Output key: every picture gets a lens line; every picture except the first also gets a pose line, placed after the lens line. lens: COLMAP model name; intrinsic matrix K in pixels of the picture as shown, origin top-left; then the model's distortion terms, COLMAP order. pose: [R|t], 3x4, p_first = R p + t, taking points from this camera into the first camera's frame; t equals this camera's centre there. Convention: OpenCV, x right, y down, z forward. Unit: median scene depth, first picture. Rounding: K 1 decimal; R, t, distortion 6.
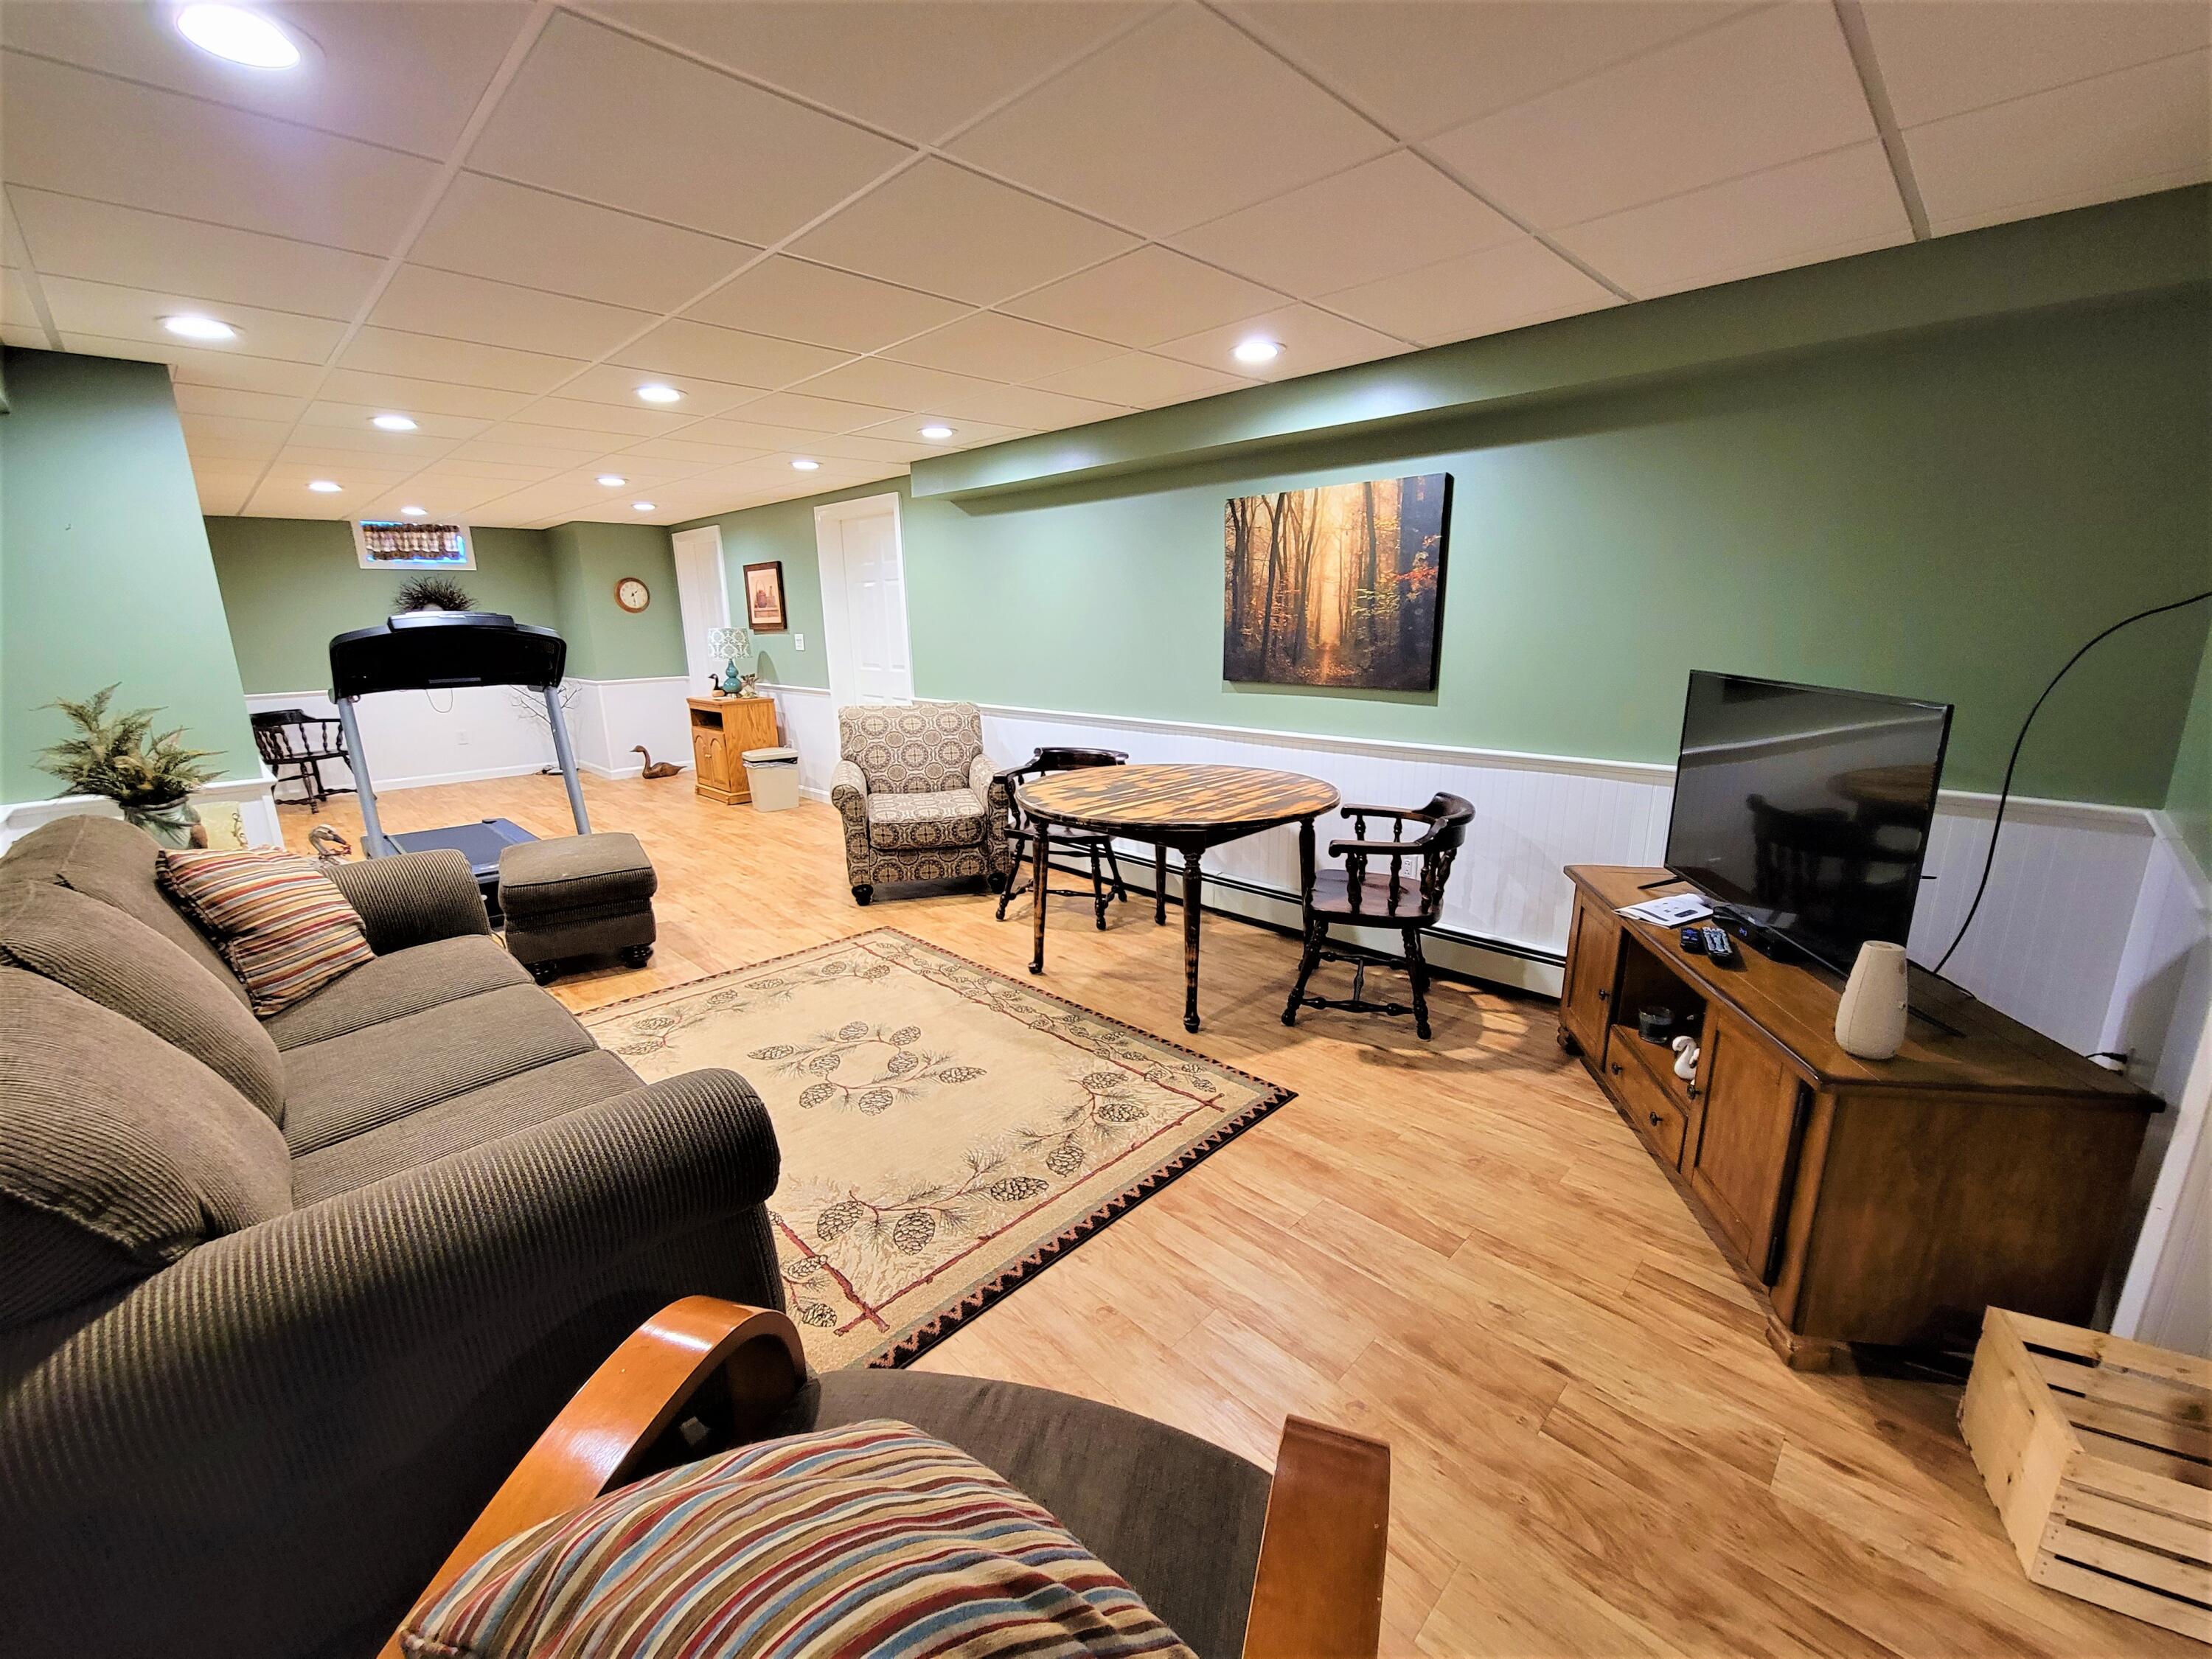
lens RADIAL K [[900.2, 0, 1102.9], [0, 900.2, 852.0], [0, 0, 1]] dist [-0.003559, -0.000373]
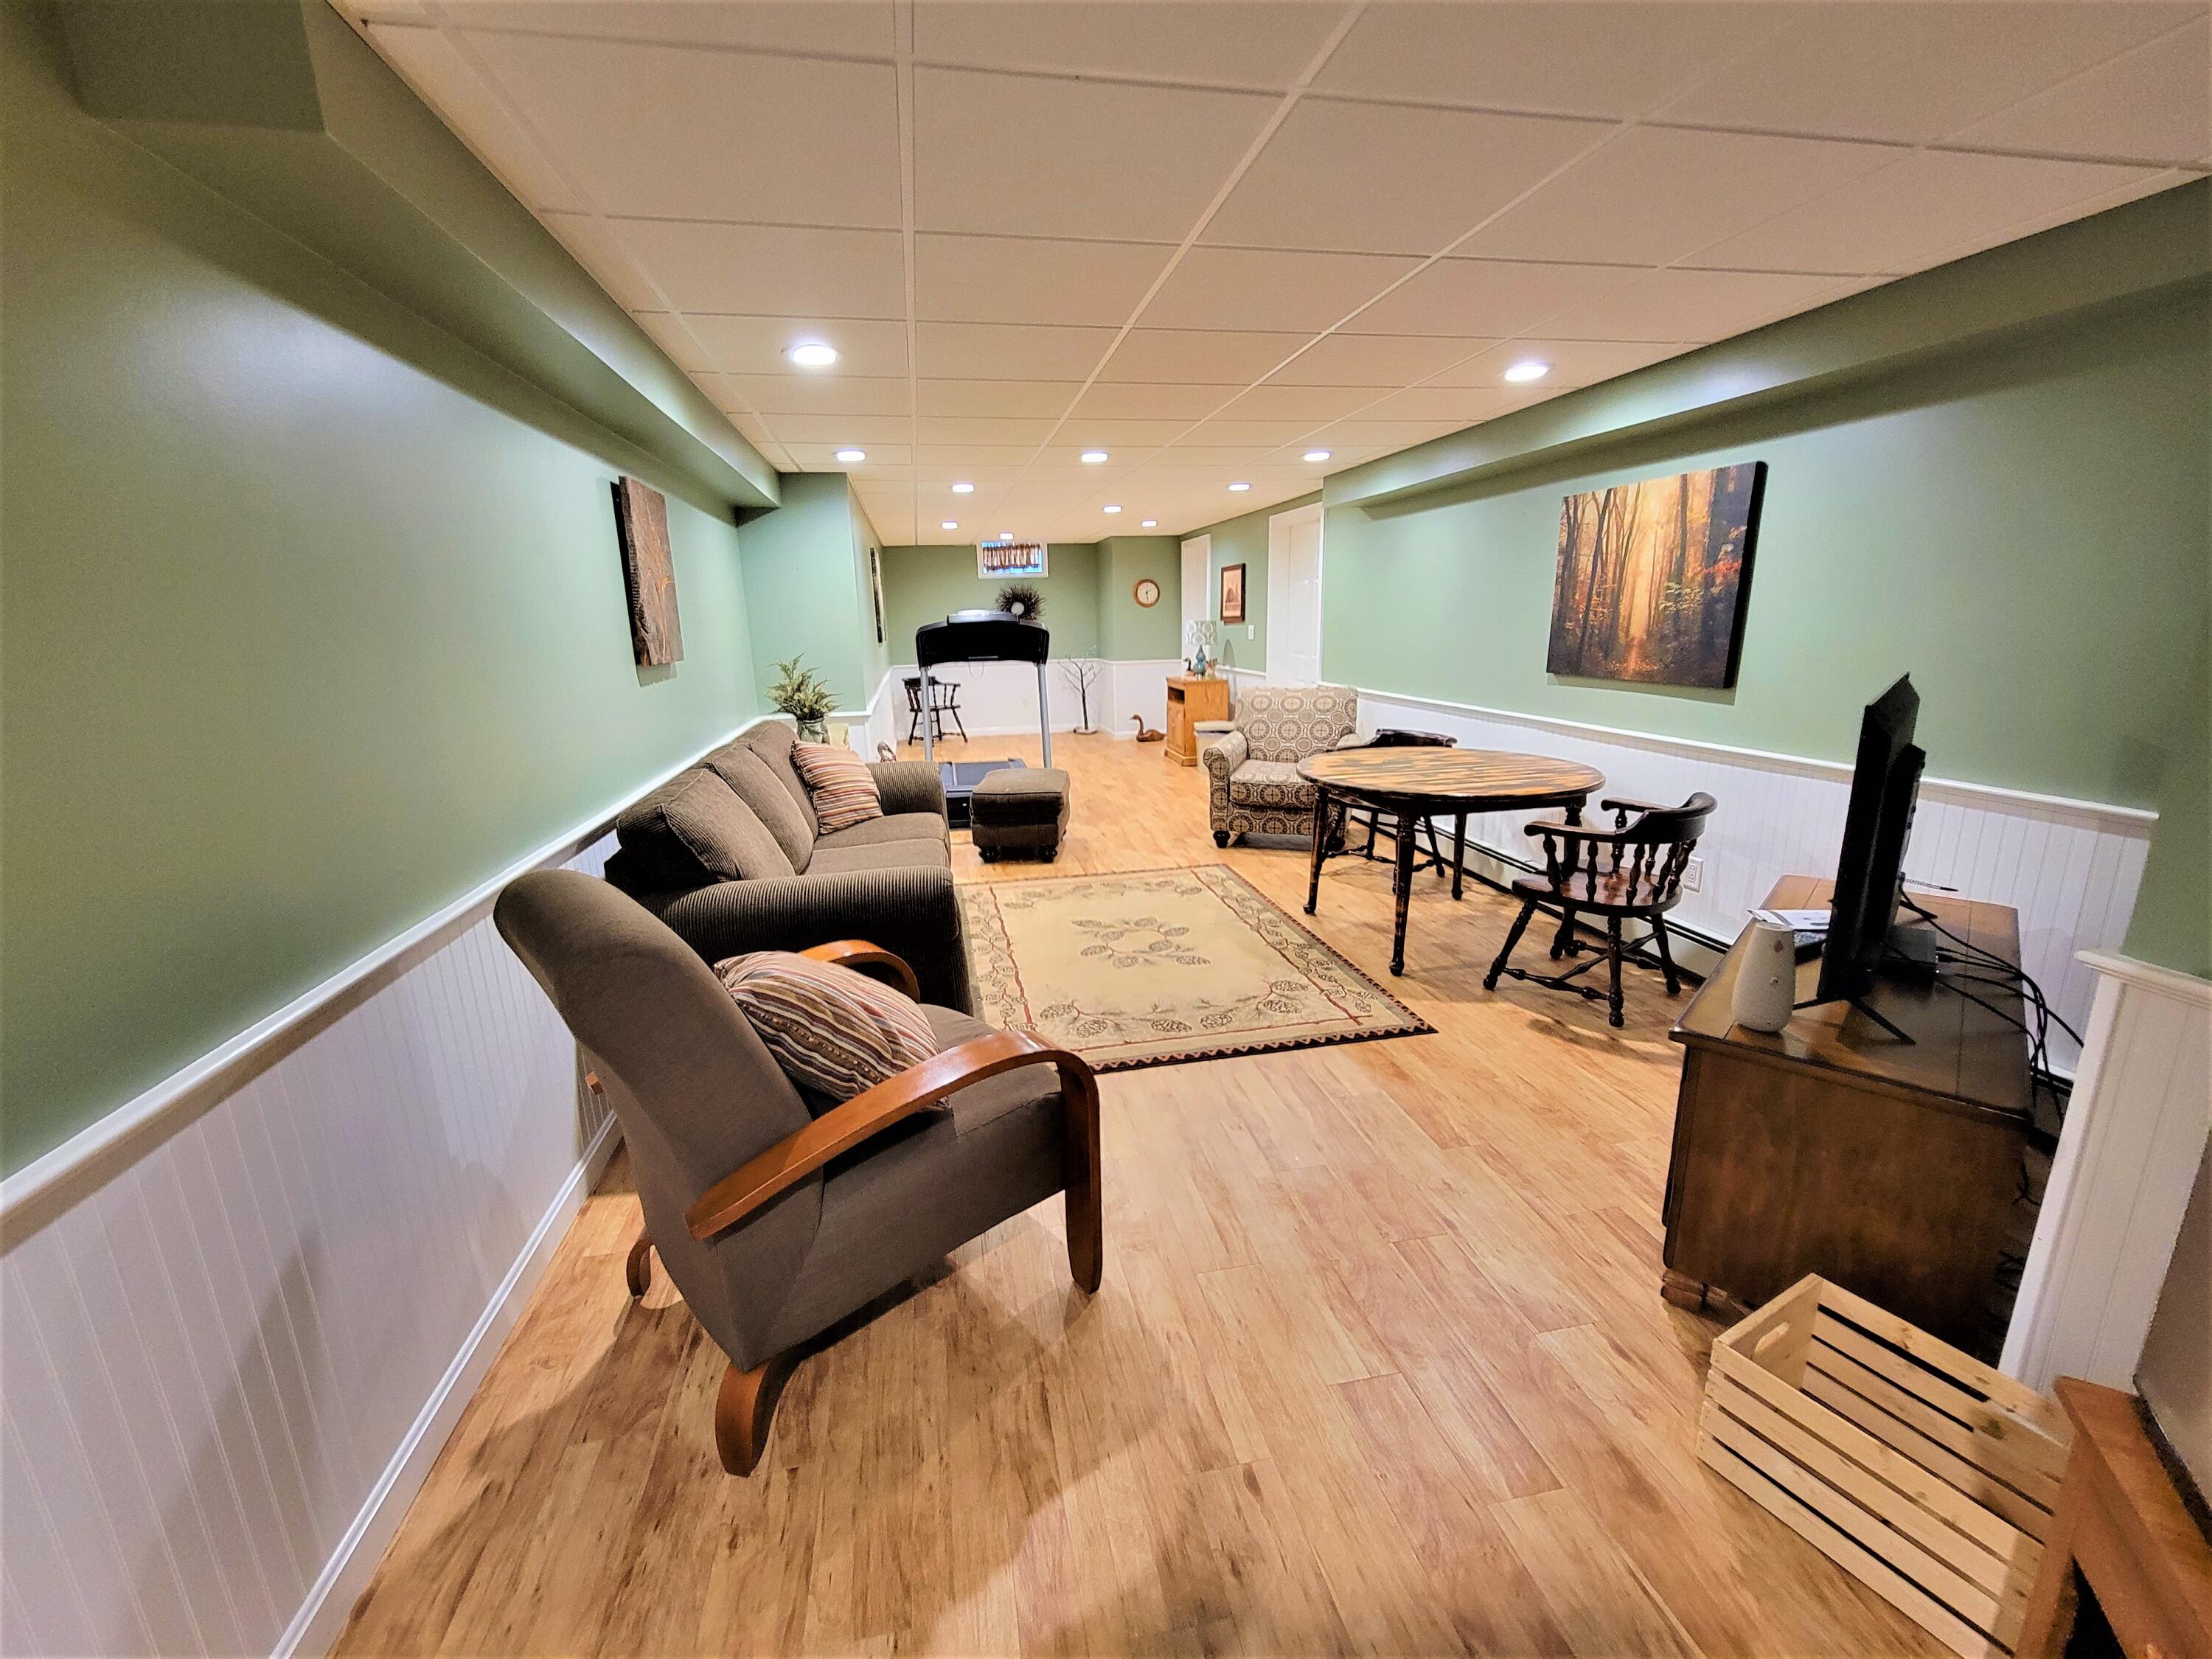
lens RADIAL K [[900.2, 0, 1102.9], [0, 900.2, 852.0], [0, 0, 1]] dist [-0.003559, -0.000373]
pose [[0.829882, 0.137085, -0.540836, 0.333330], [-0.130286, 0.990161, 0.051059, 0.028977], [0.542514, 0.028091, 0.839577, -0.150123]]
